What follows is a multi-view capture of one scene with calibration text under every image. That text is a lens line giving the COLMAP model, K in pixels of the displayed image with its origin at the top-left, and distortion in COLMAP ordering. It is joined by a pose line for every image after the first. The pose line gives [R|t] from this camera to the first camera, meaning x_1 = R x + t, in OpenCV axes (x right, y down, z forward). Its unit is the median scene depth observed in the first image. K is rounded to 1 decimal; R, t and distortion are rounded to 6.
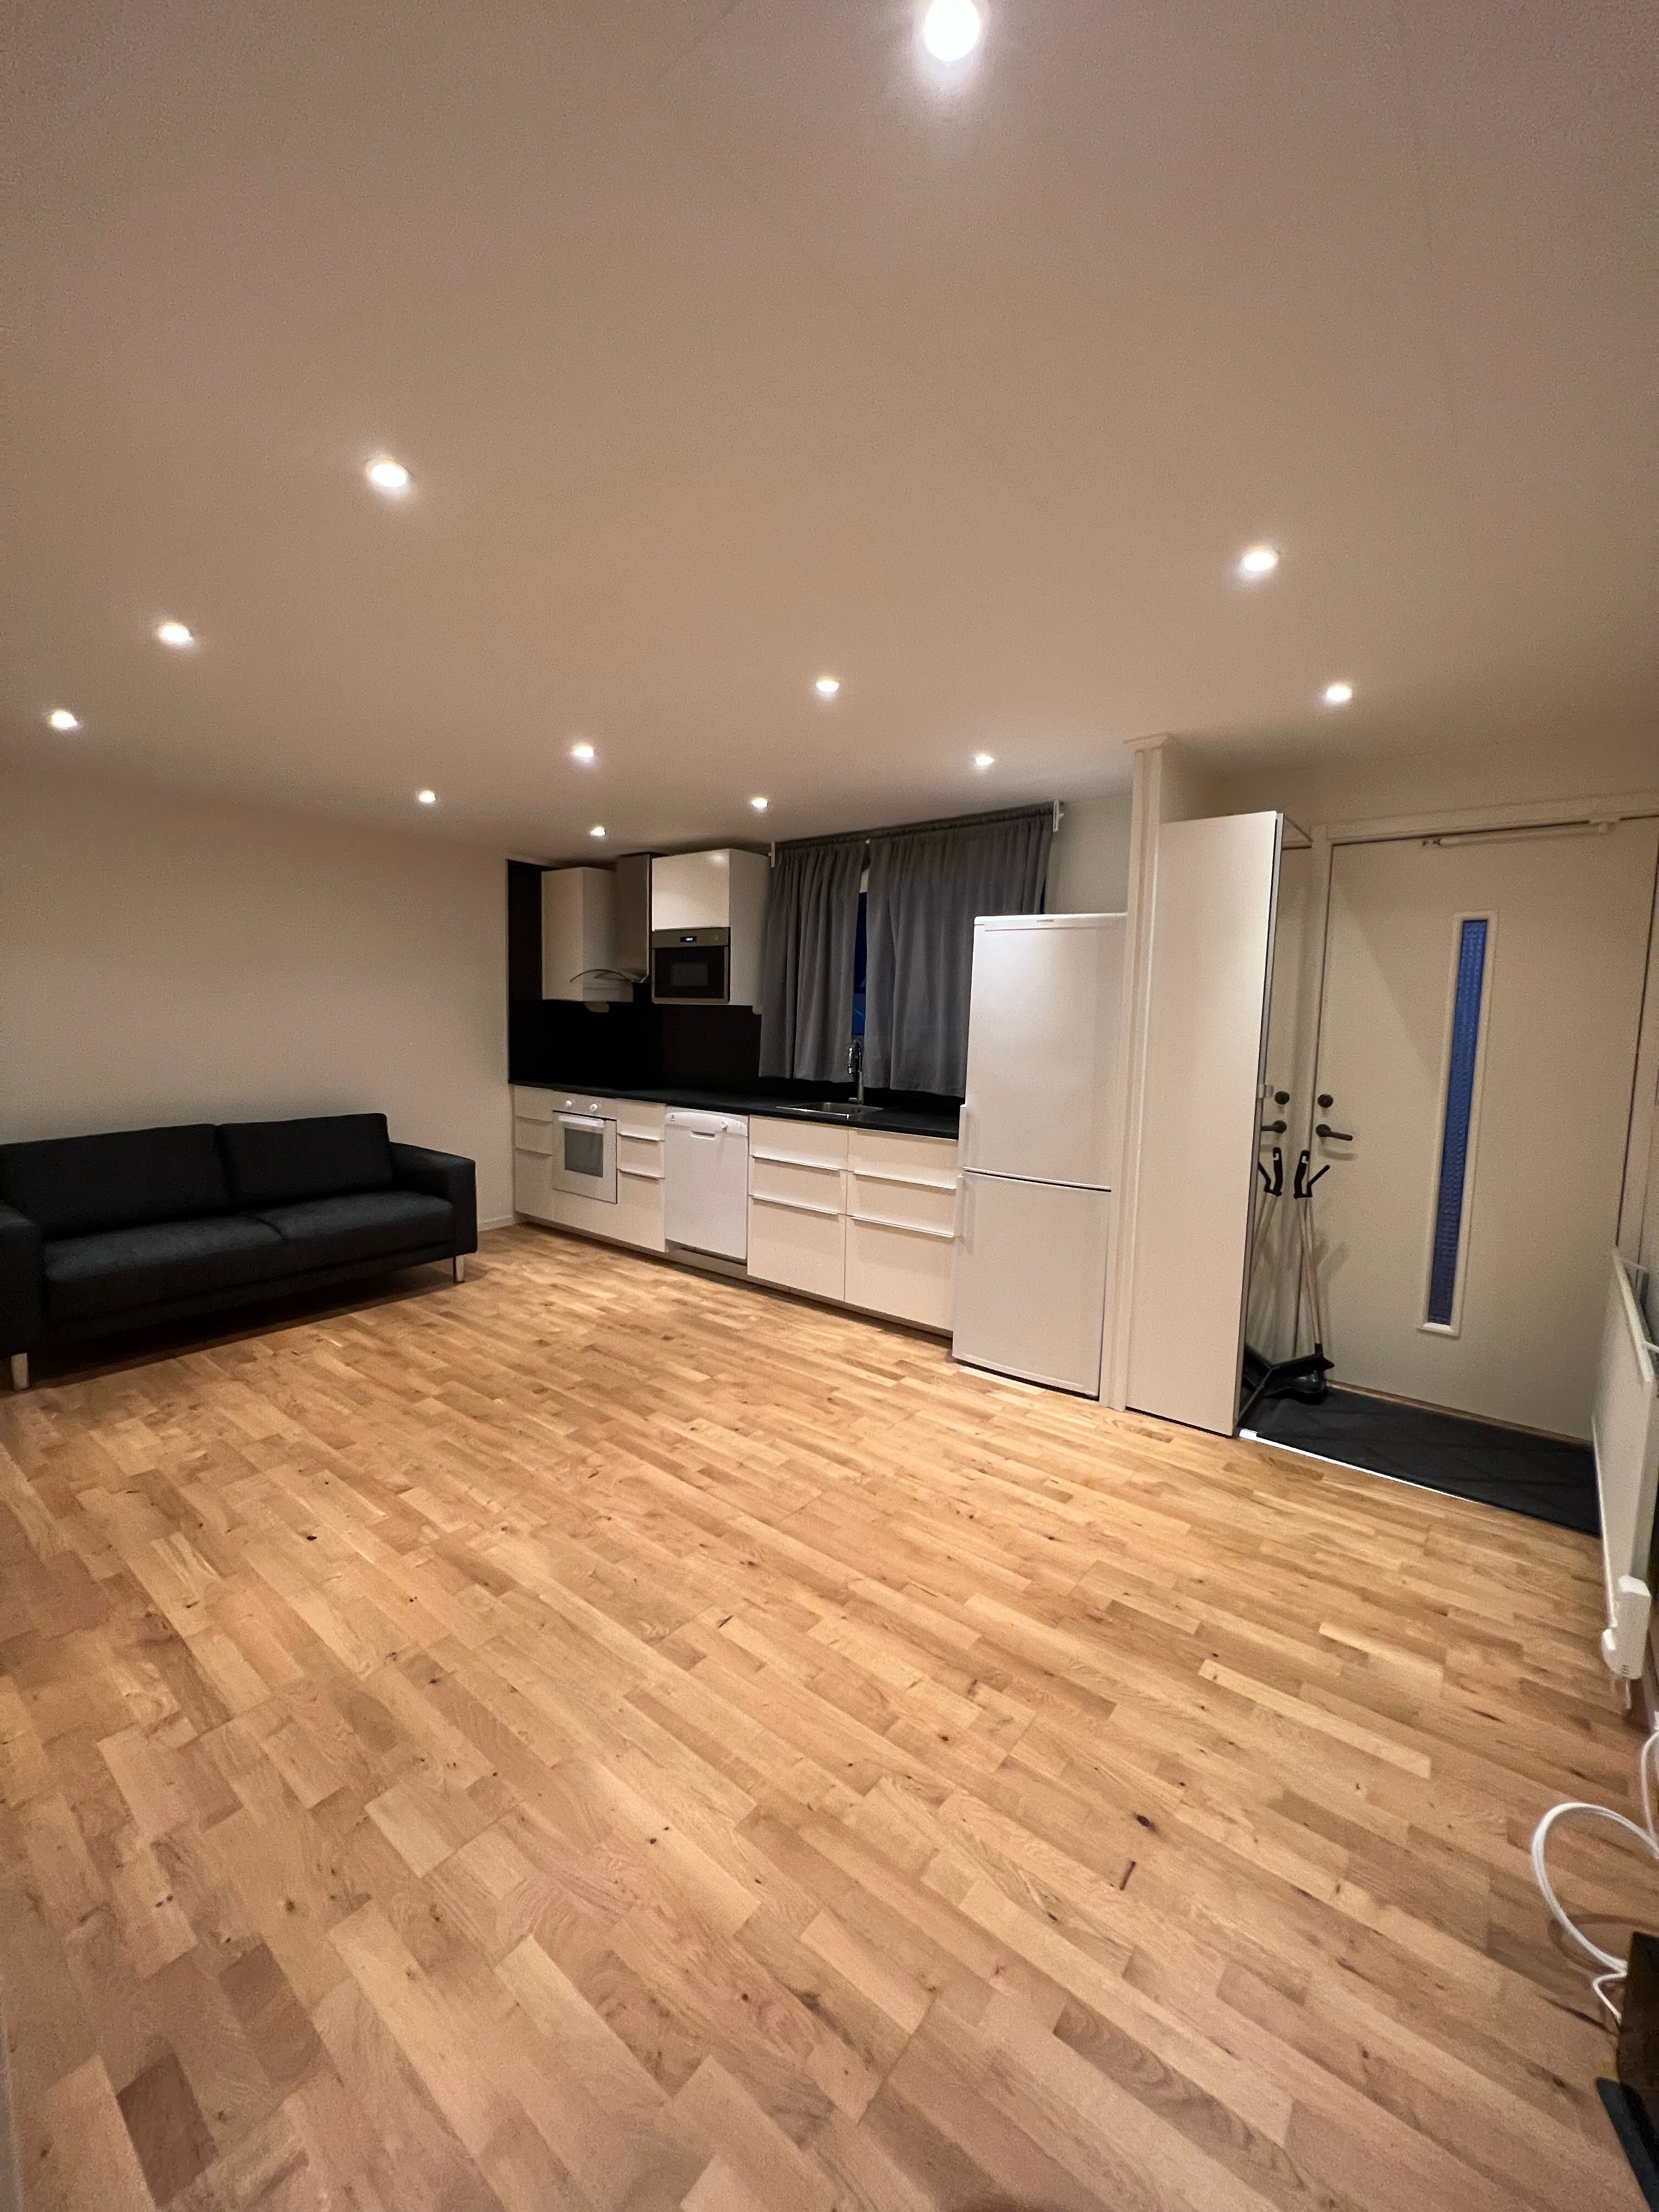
lens RADIAL K [[882.6, 0, 830.0], [0, 882.6, 1103.8], [0, 0, 1]] dist [-0.000983, -0.000625]
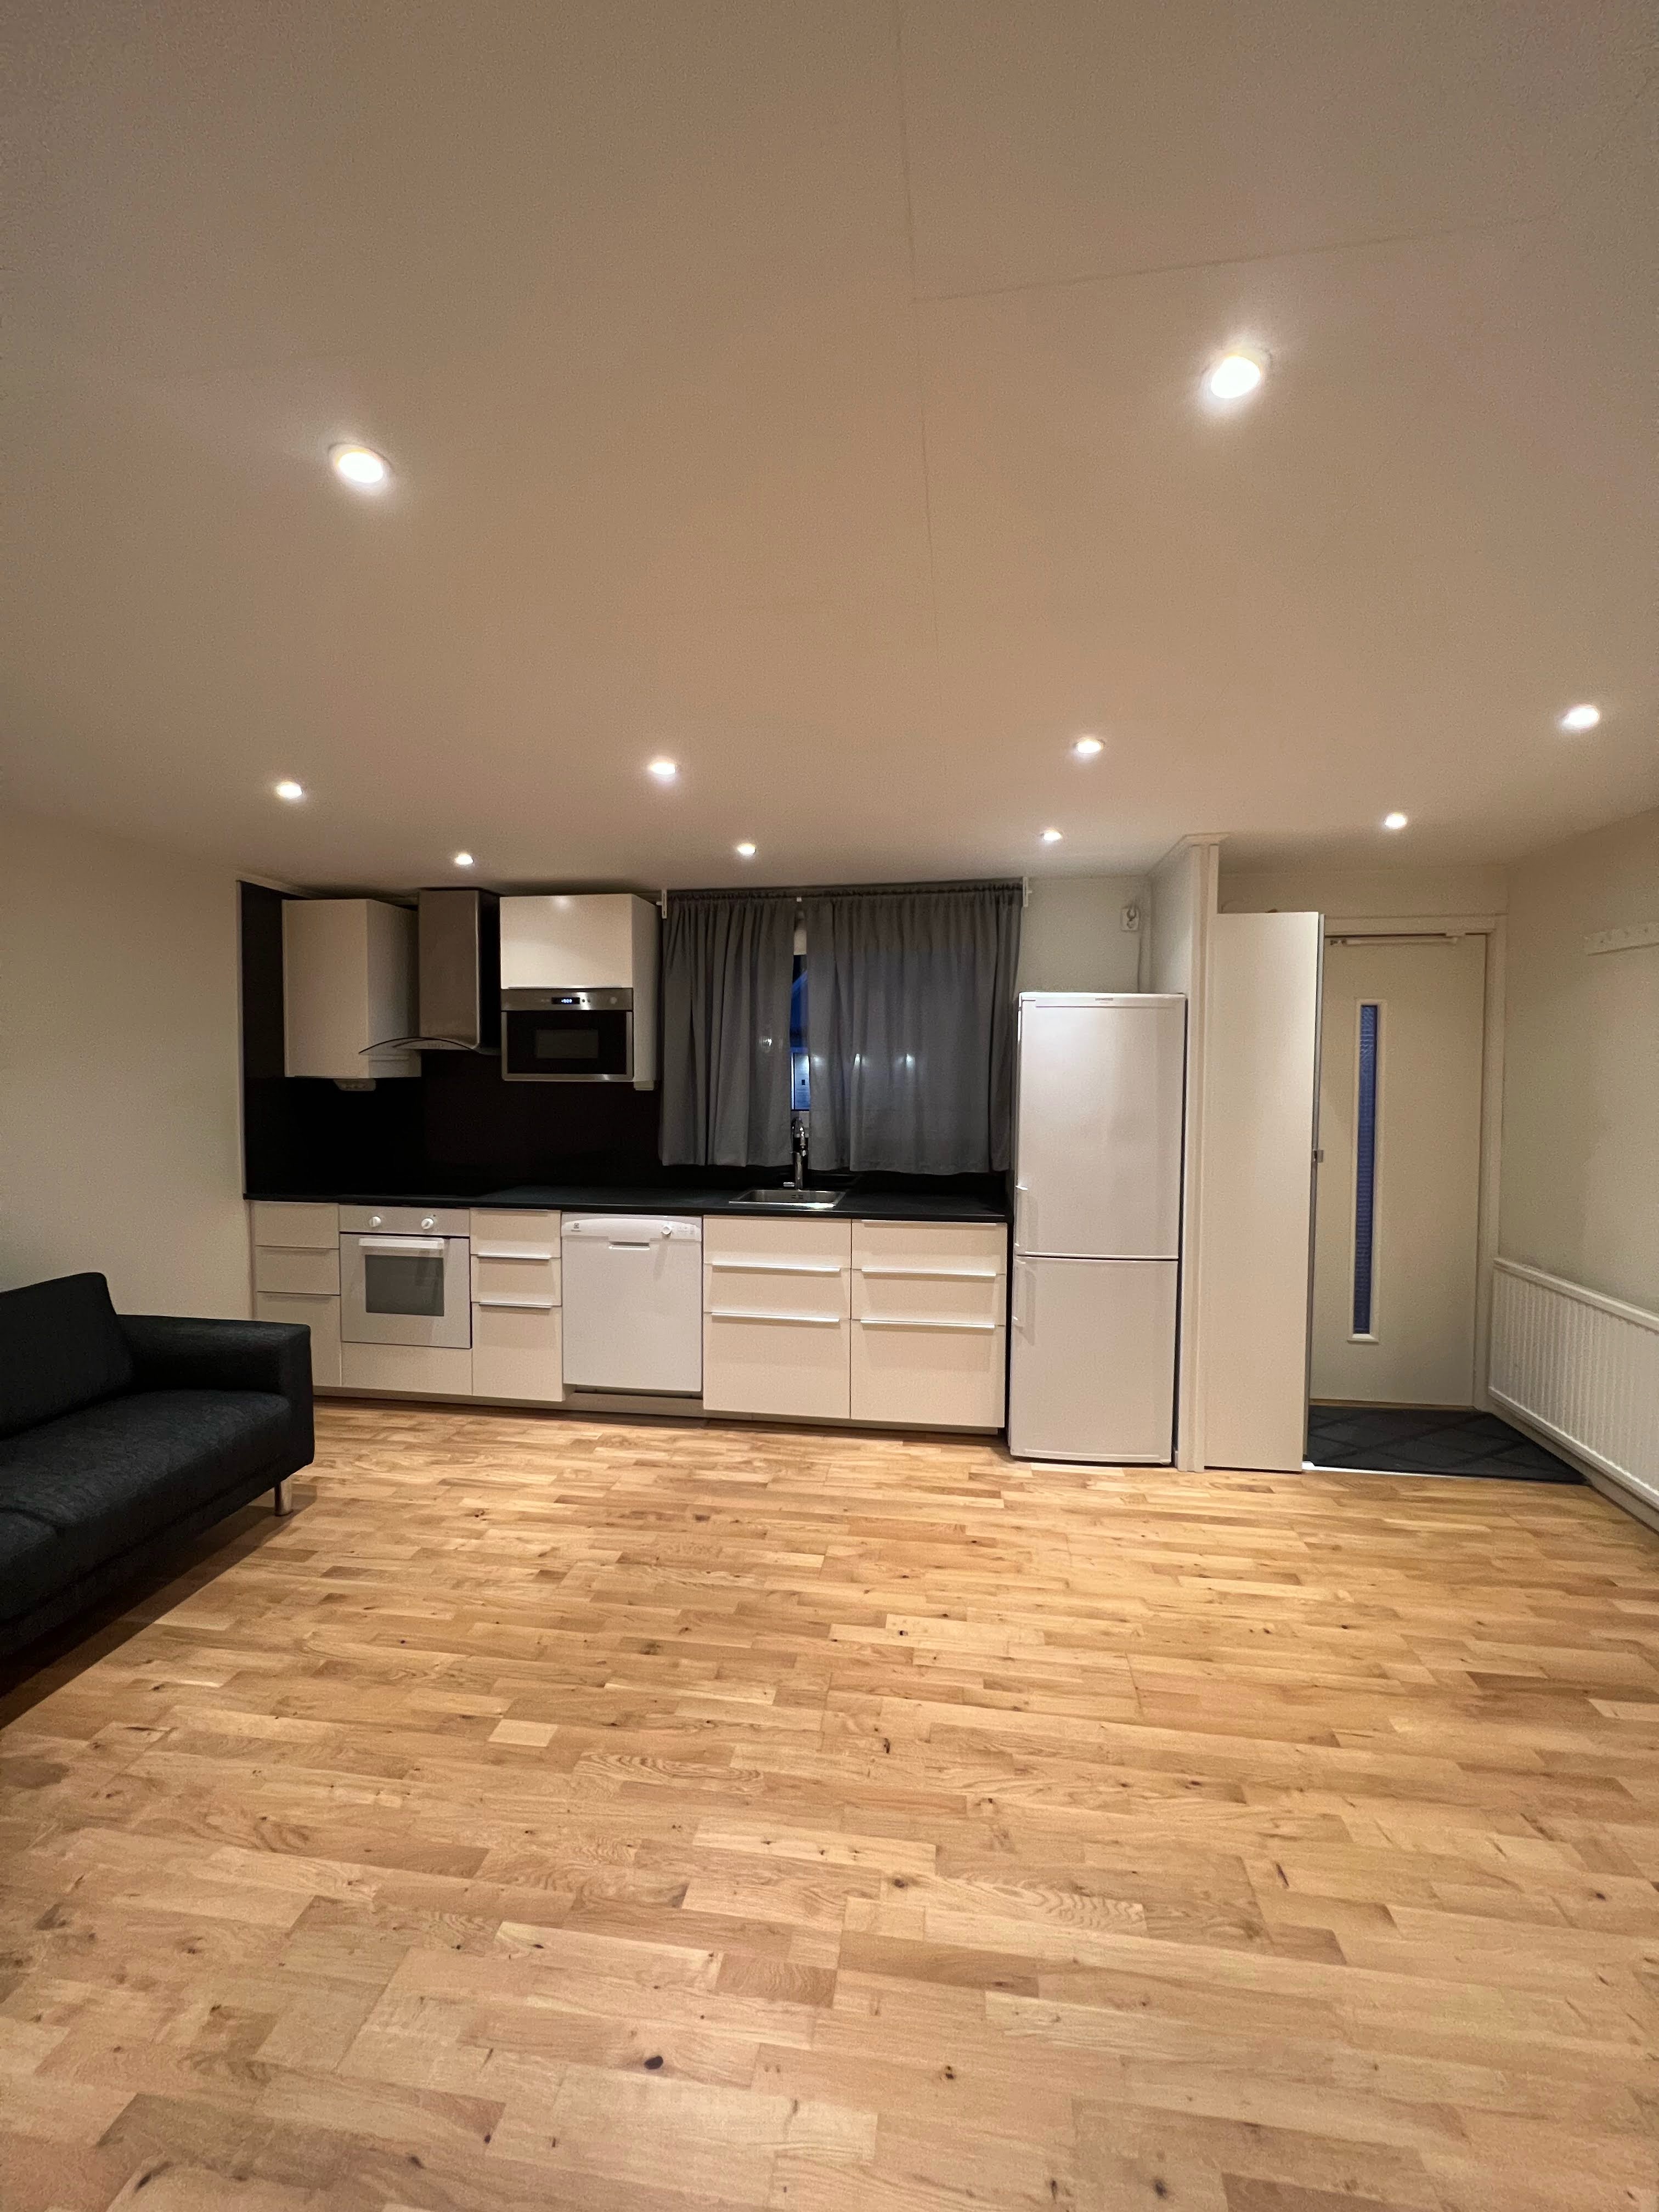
lens RADIAL K [[882.6, 0, 835.0], [0, 882.6, 1106.1], [0, 0, 1]] dist [-0.000983, -0.000625]
pose [[0.865200, -0.043569, 0.499531, -0.531671], [0.067689, 0.997247, -0.030260, -0.076026], [-0.496838, 0.059994, 0.865767, 0.287950]]
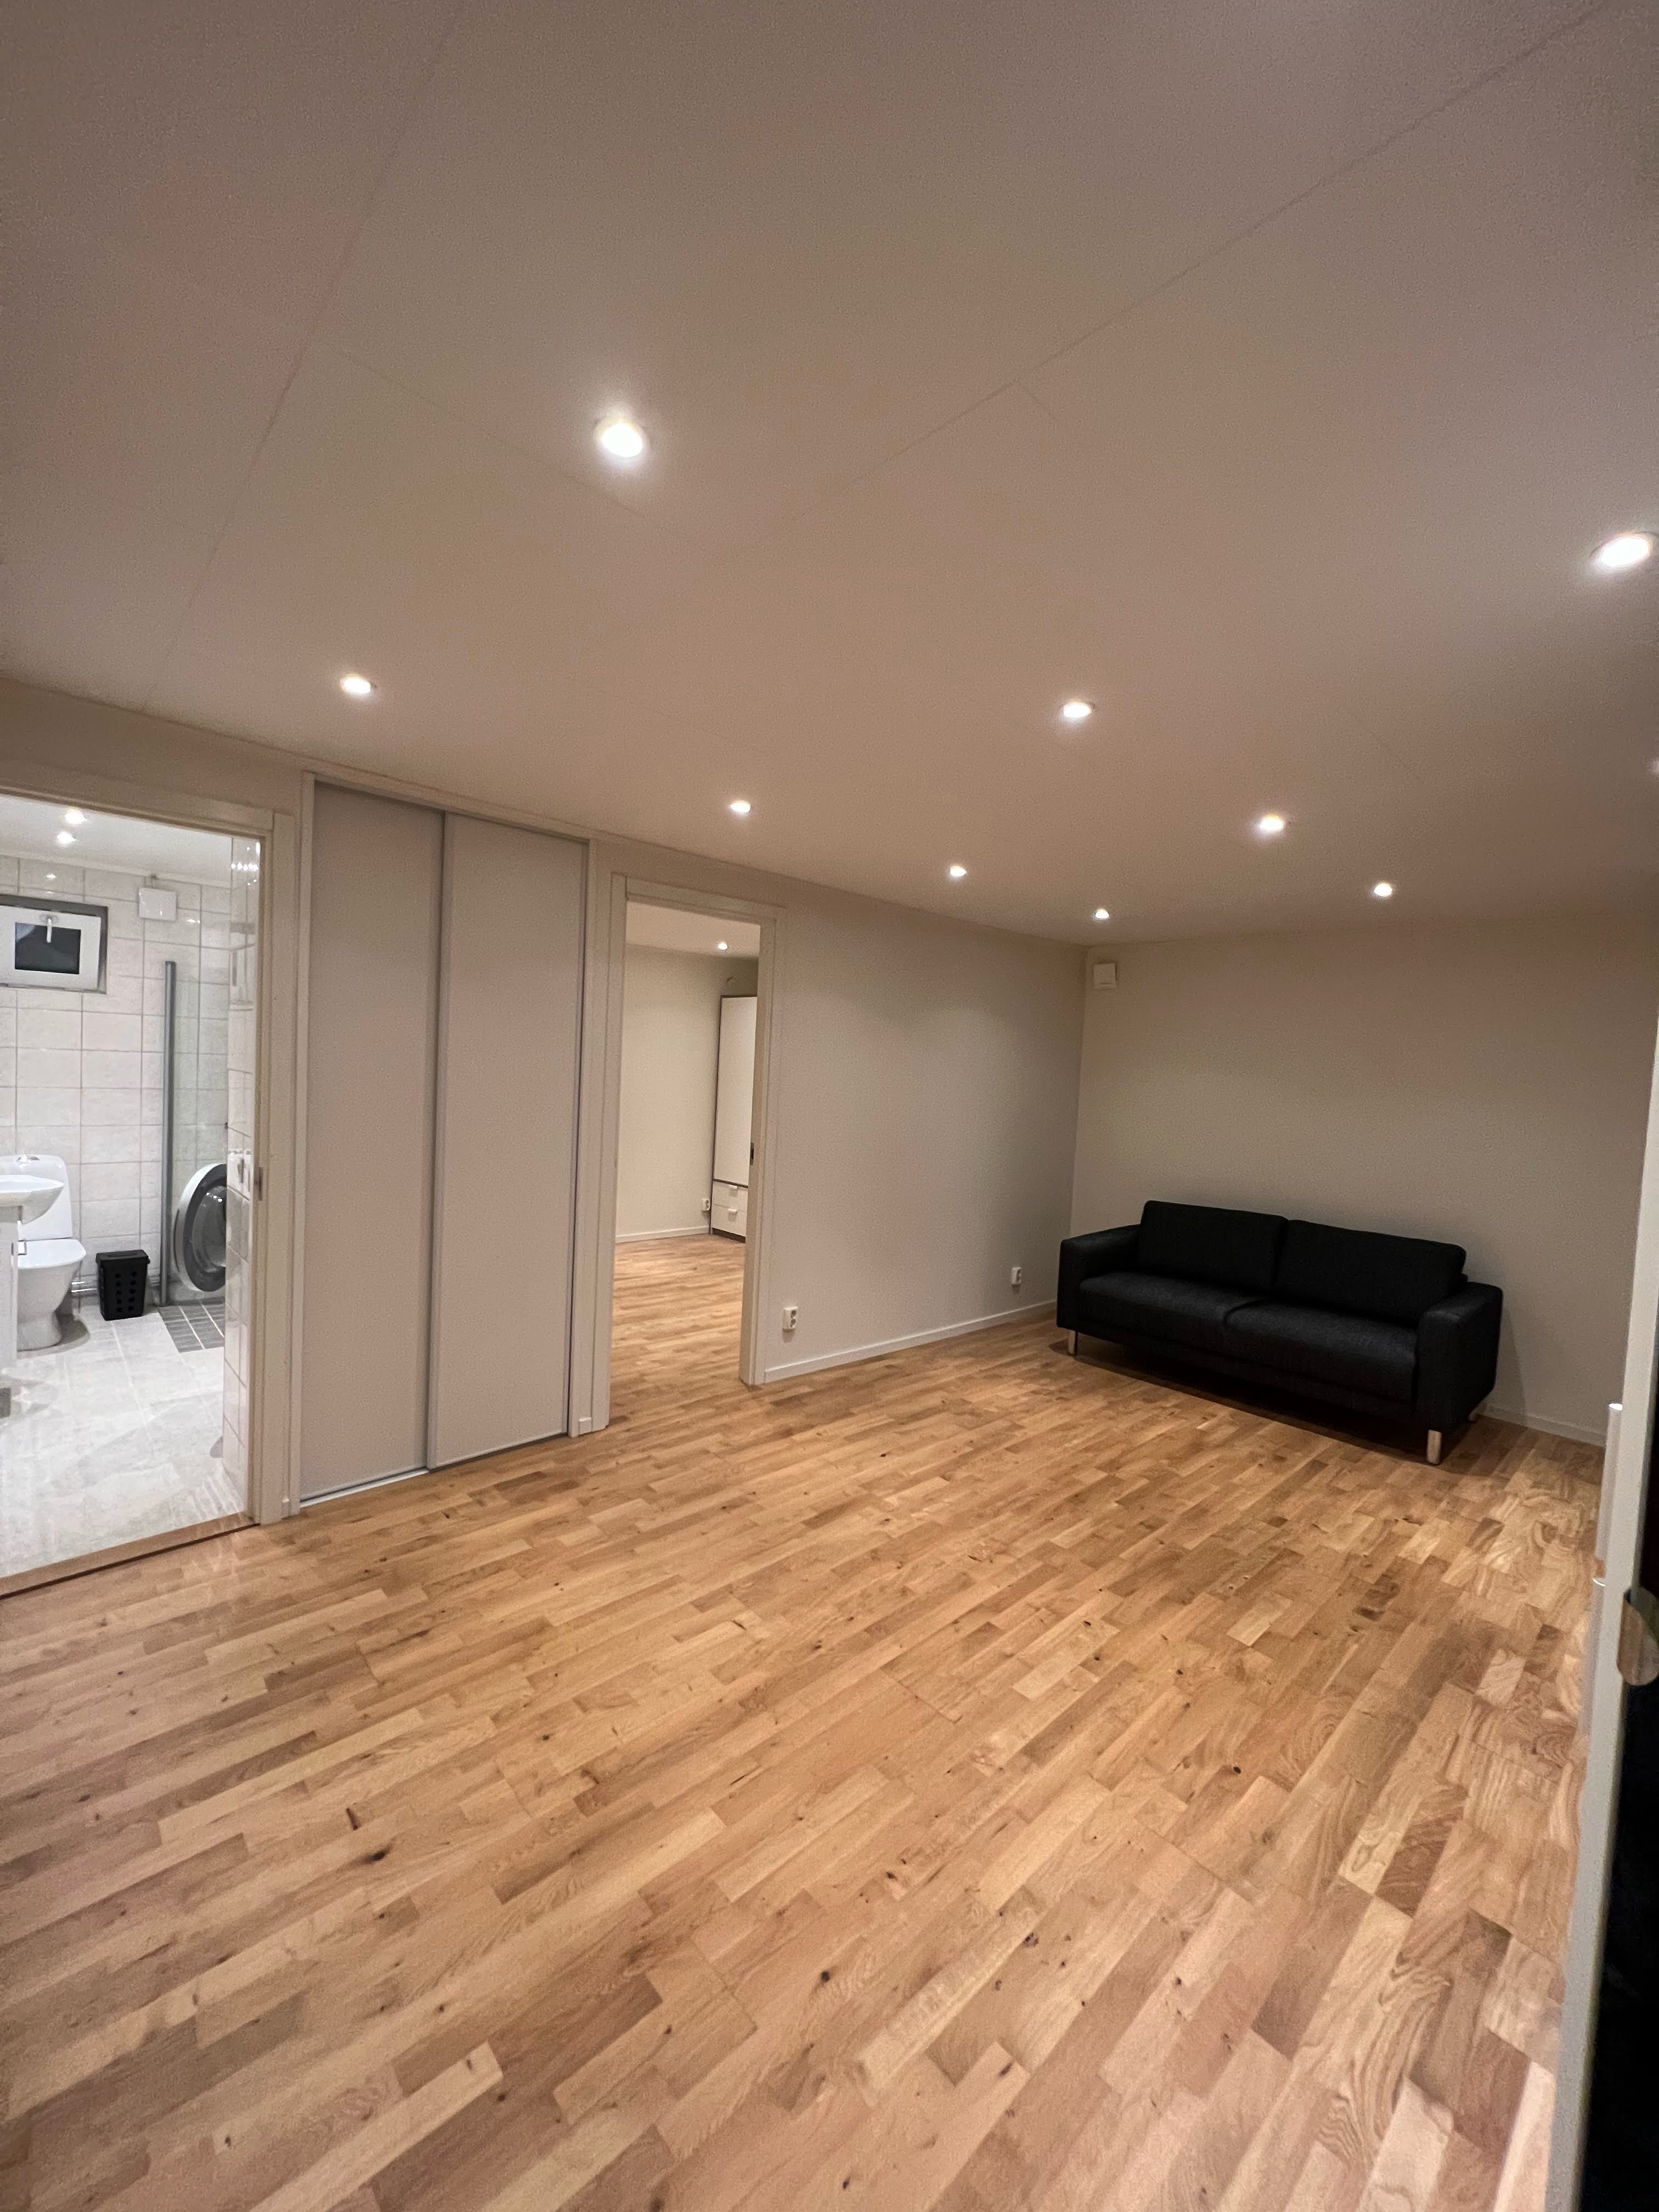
lens RADIAL K [[882.6, 0, 840.0], [0, 882.6, 1103.2], [0, 0, 1]] dist [-0.000983, -0.000625]
pose [[-0.141970, 0.017488, -0.989716, 0.627488], [-0.155083, 0.987104, 0.039688, -0.099933], [0.977647, 0.159122, -0.137427, 0.739627]]
